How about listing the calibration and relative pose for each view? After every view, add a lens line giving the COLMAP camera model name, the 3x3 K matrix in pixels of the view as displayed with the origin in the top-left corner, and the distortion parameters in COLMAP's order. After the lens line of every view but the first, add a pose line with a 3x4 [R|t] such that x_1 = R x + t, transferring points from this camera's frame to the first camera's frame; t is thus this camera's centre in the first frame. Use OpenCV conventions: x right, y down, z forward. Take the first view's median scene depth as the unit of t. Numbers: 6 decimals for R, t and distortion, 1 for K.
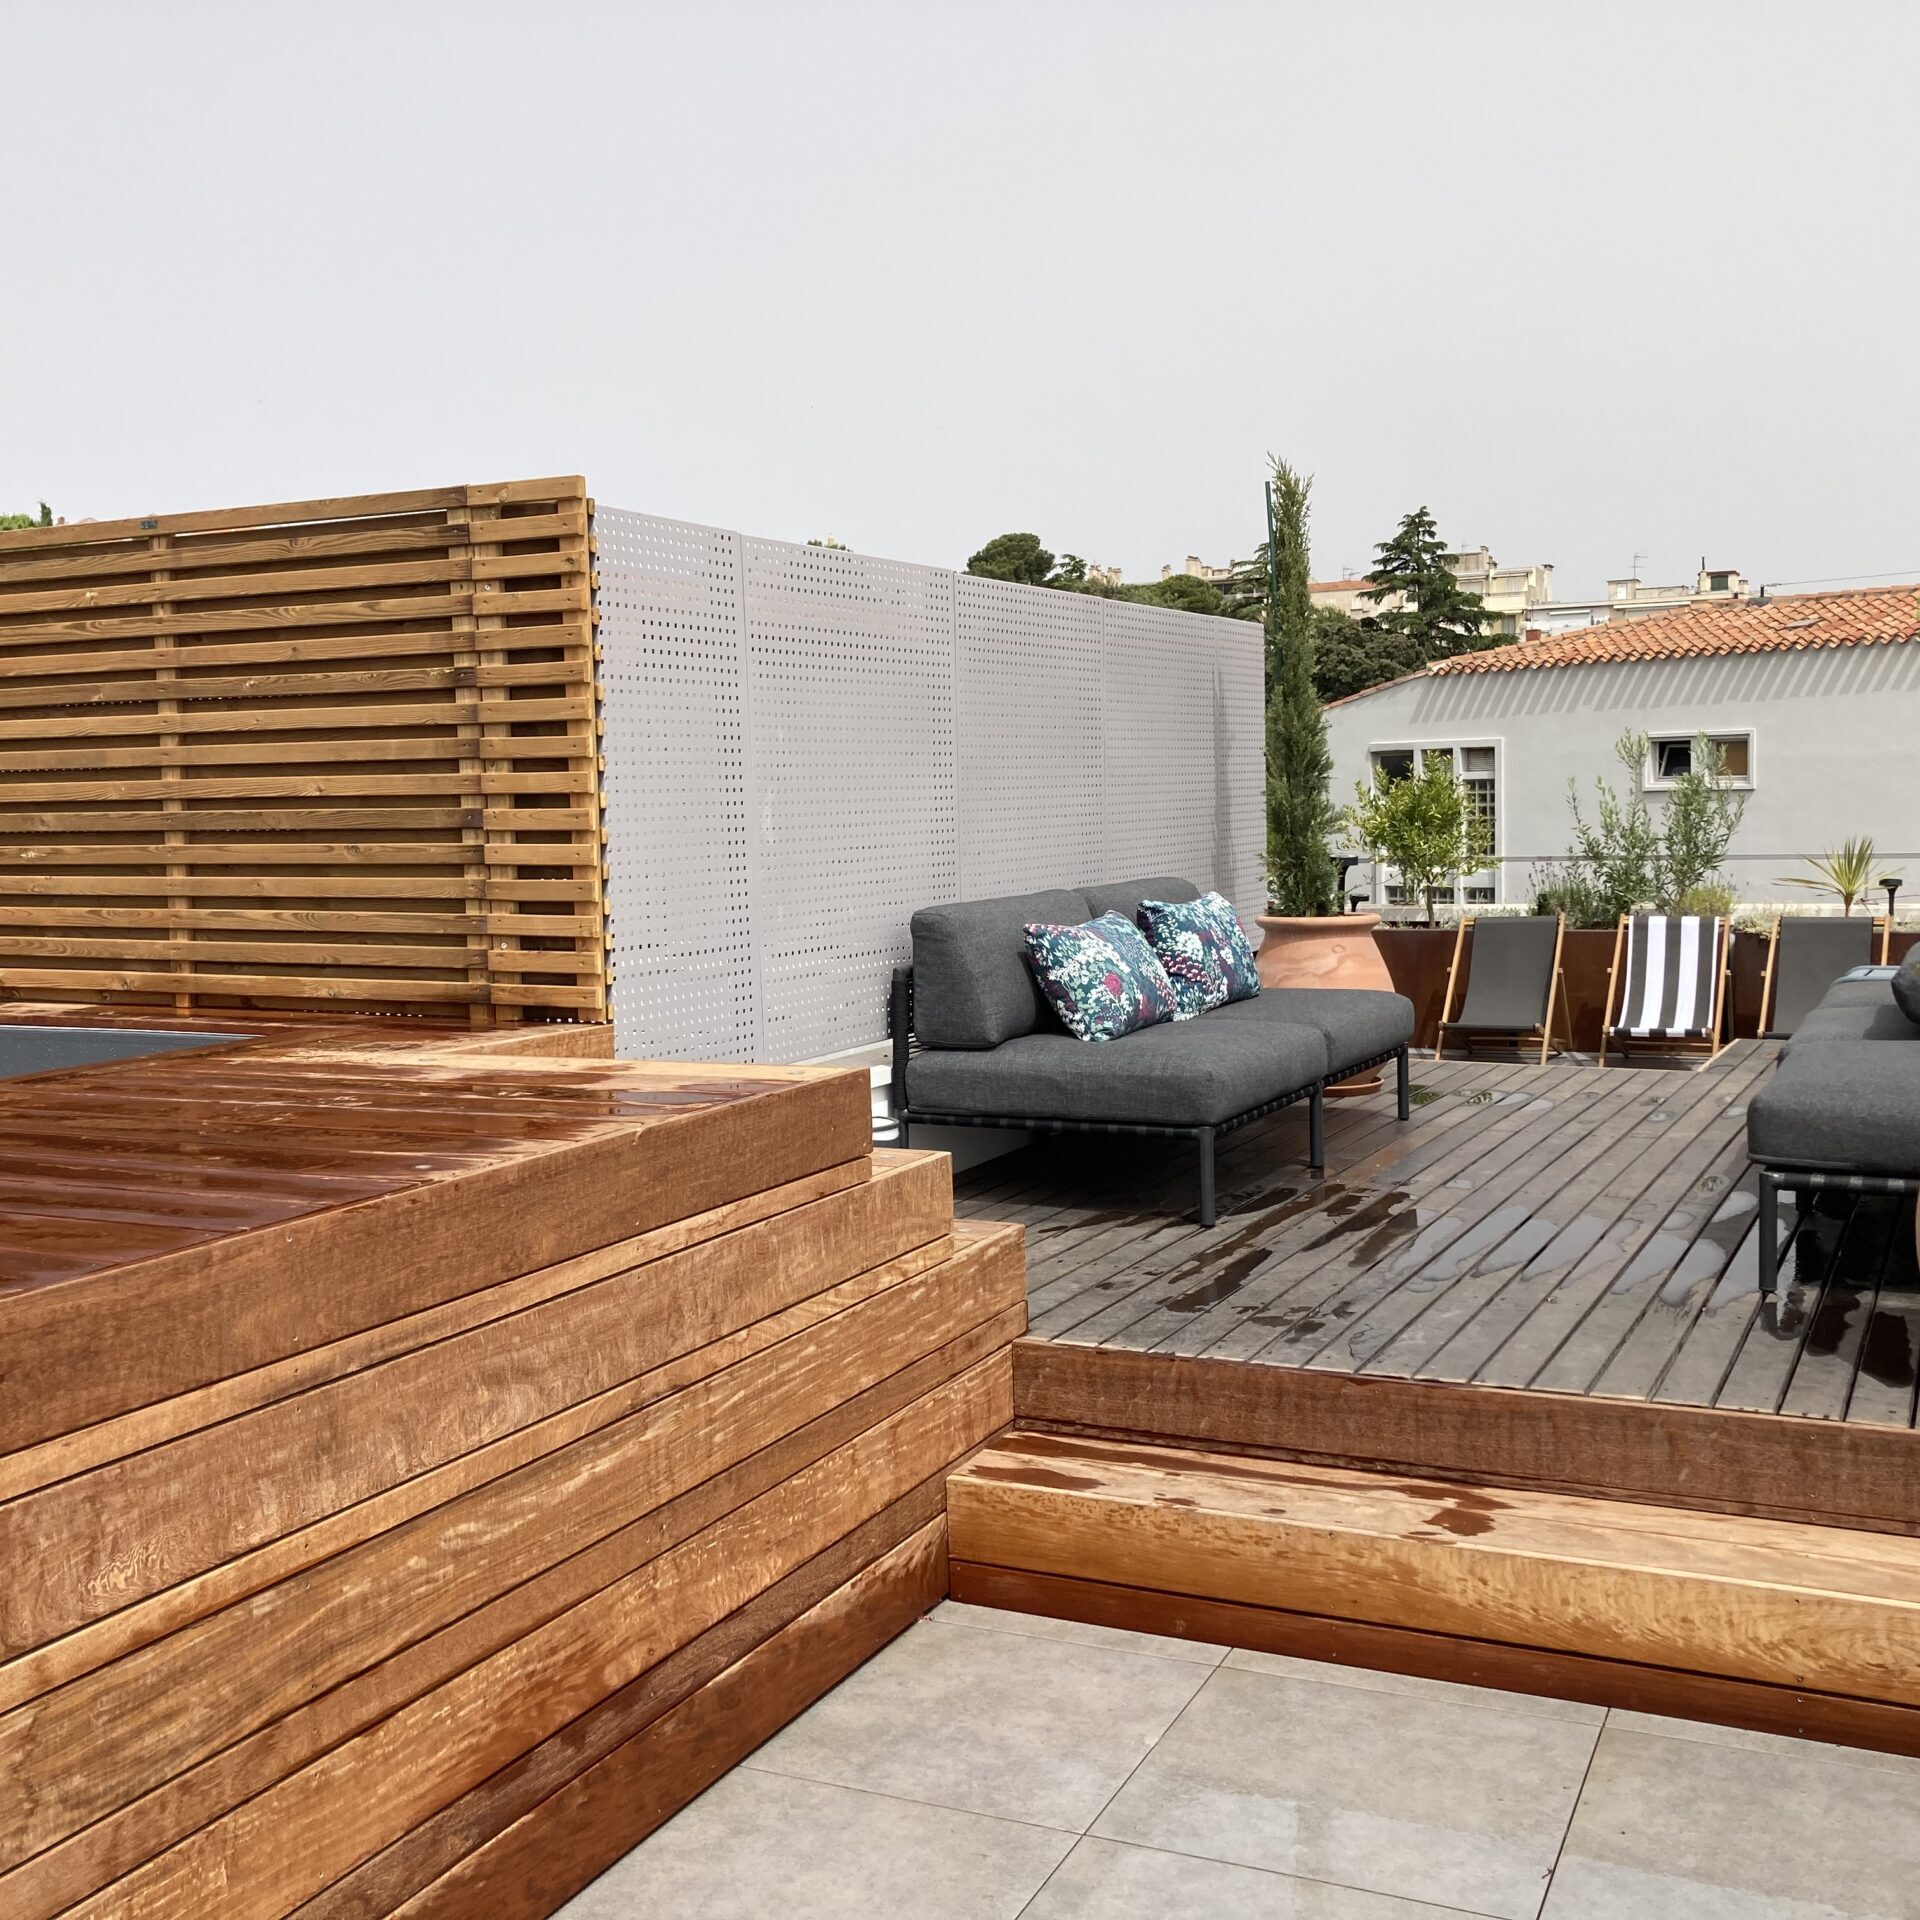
lens RADIAL K [[2073.1, 0, 960.0], [0, 2073.1, 960.0], [0, 0, 1]] dist [0.128748, -0.306631]
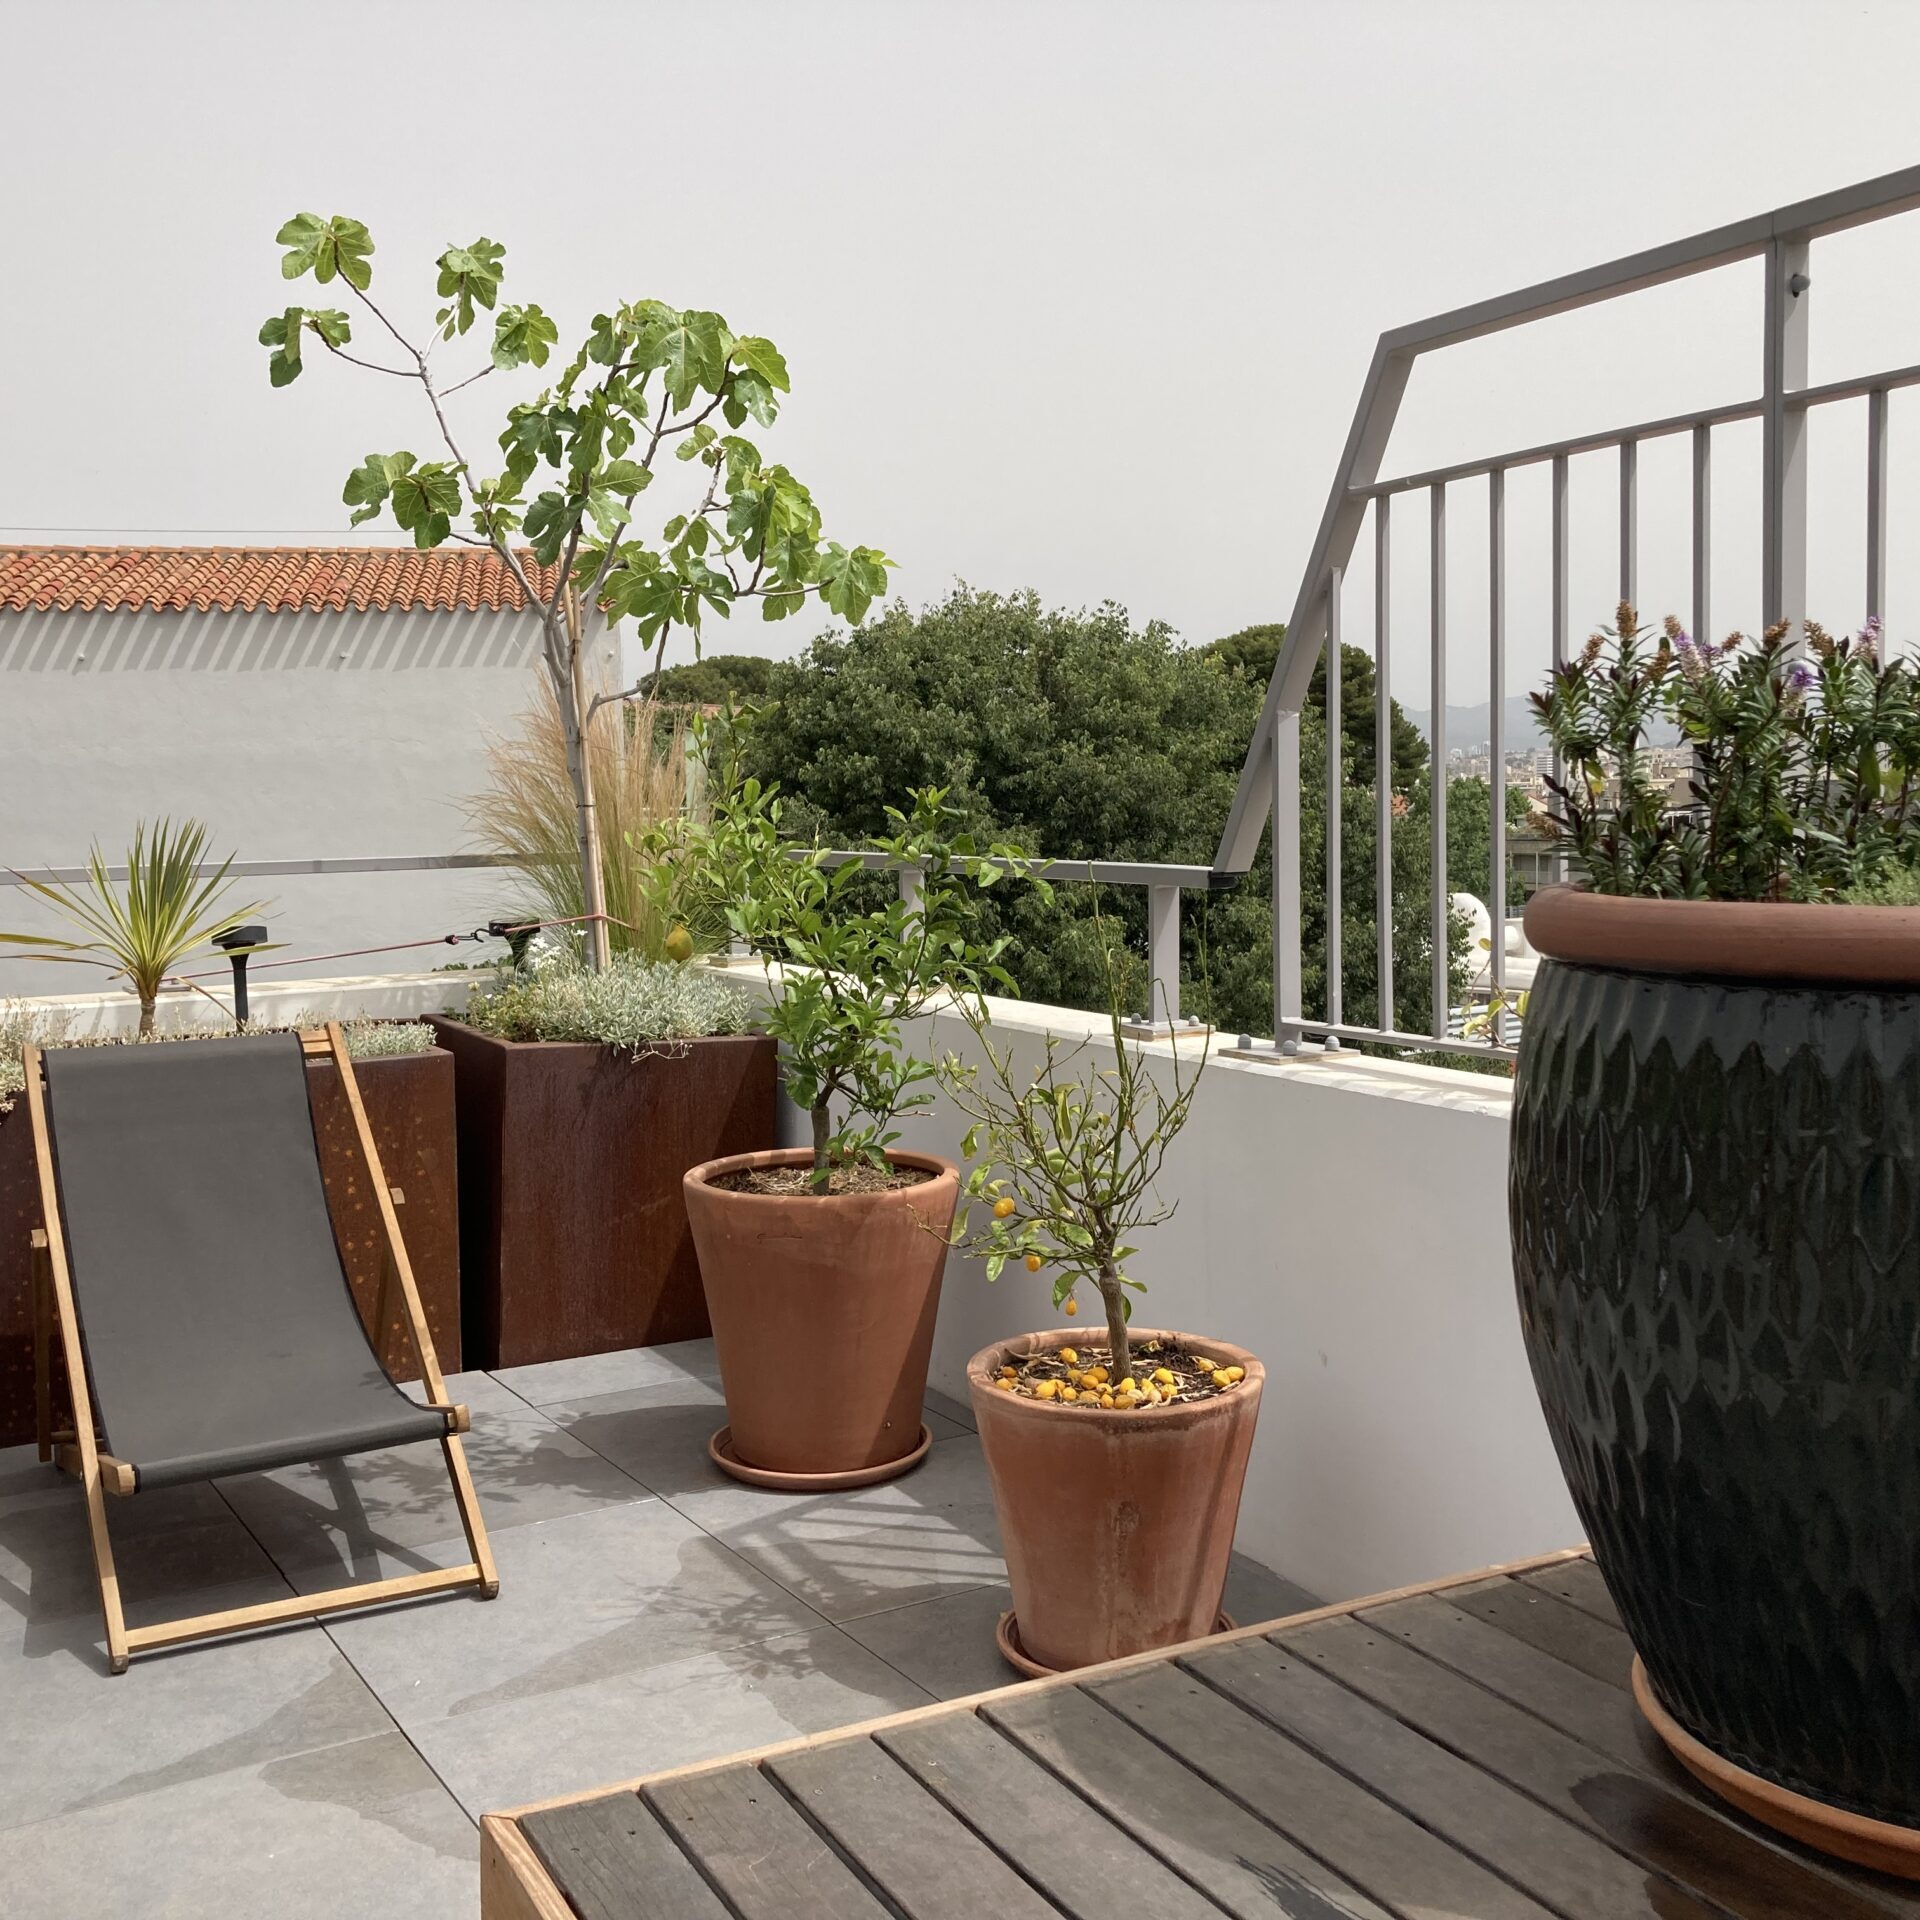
lens RADIAL K [[2109.6, 0, 949.2], [0, 2109.6, 931.3], [0, 0, 1]] dist [0.073042, -0.162716]
pose [[0.571484, -0.045629, 0.819344, 0.062711], [0.072728, 0.997340, 0.004814, -0.009967], [-0.817384, 0.056838, 0.573283, 0.217743]]
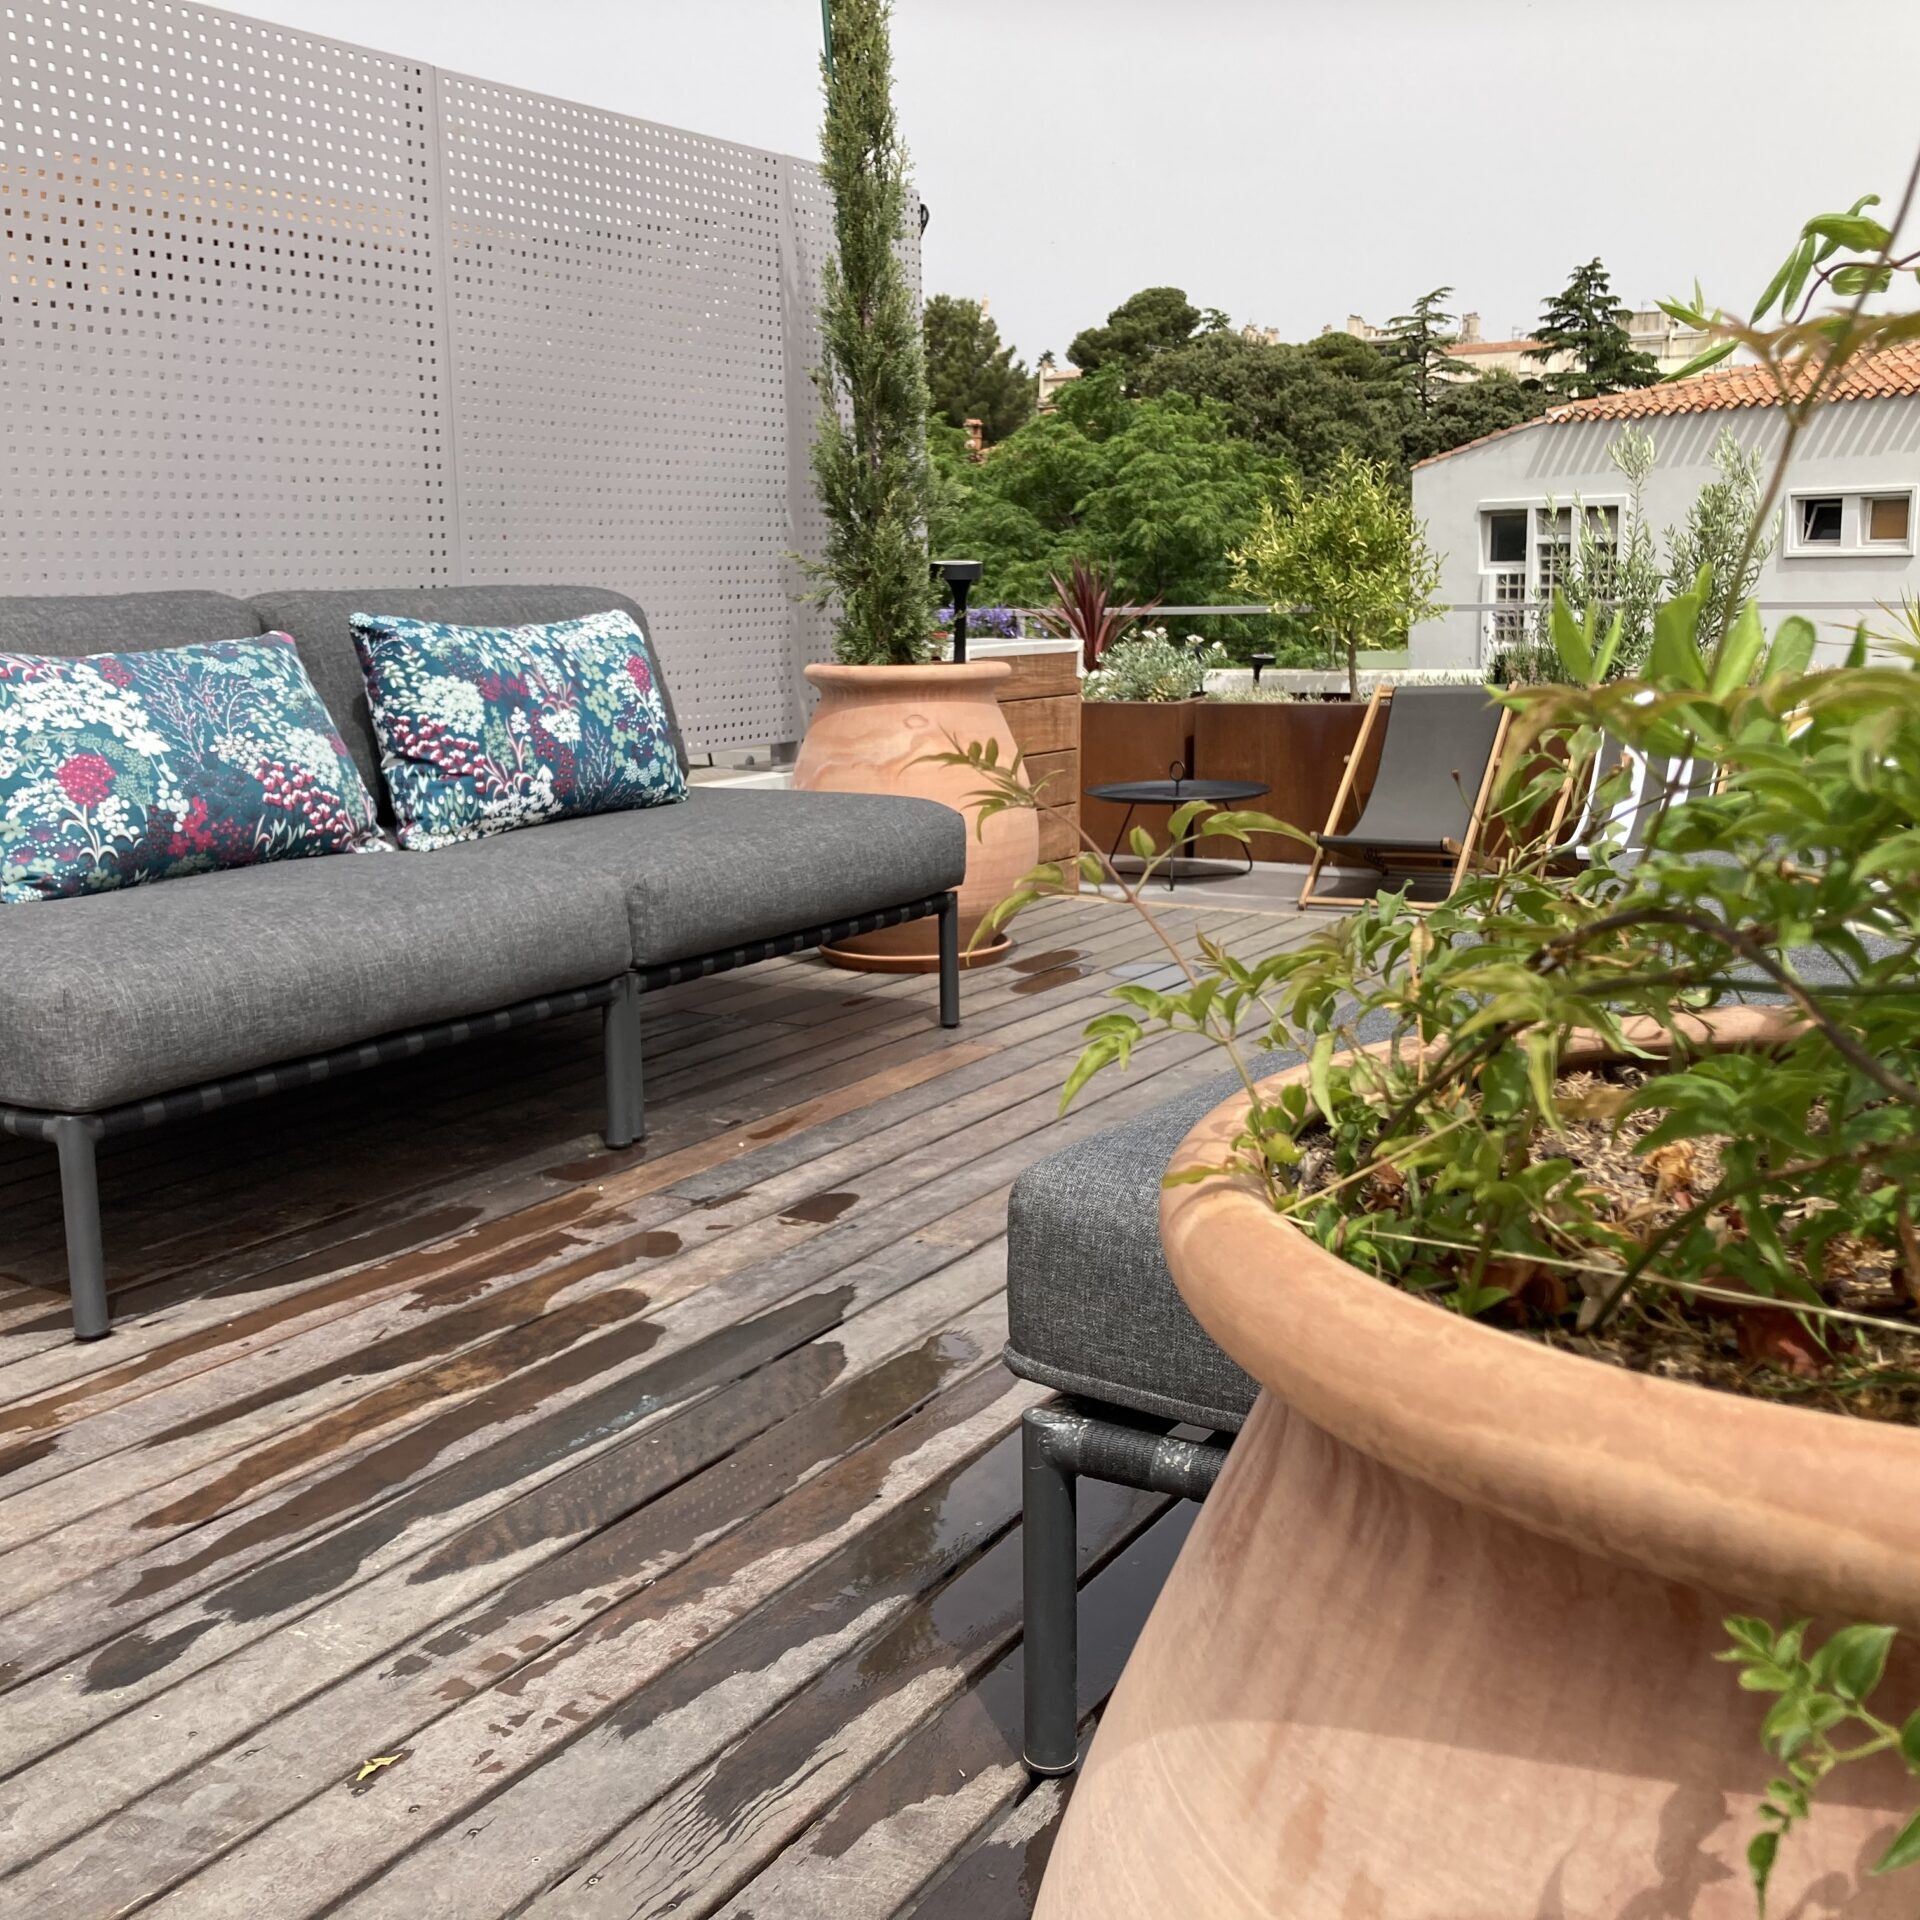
lens RADIAL K [[2102.3, 0, 943.5], [0, 2102.3, 925.9], [0, 0, 1]] dist [0.112463, -0.348032]
pose [[0.996862, 0.019758, -0.076651, 0.049964], [-0.013064, 0.996134, 0.086865, 0.000115], [0.078070, -0.085591, 0.993267, 0.087873]]
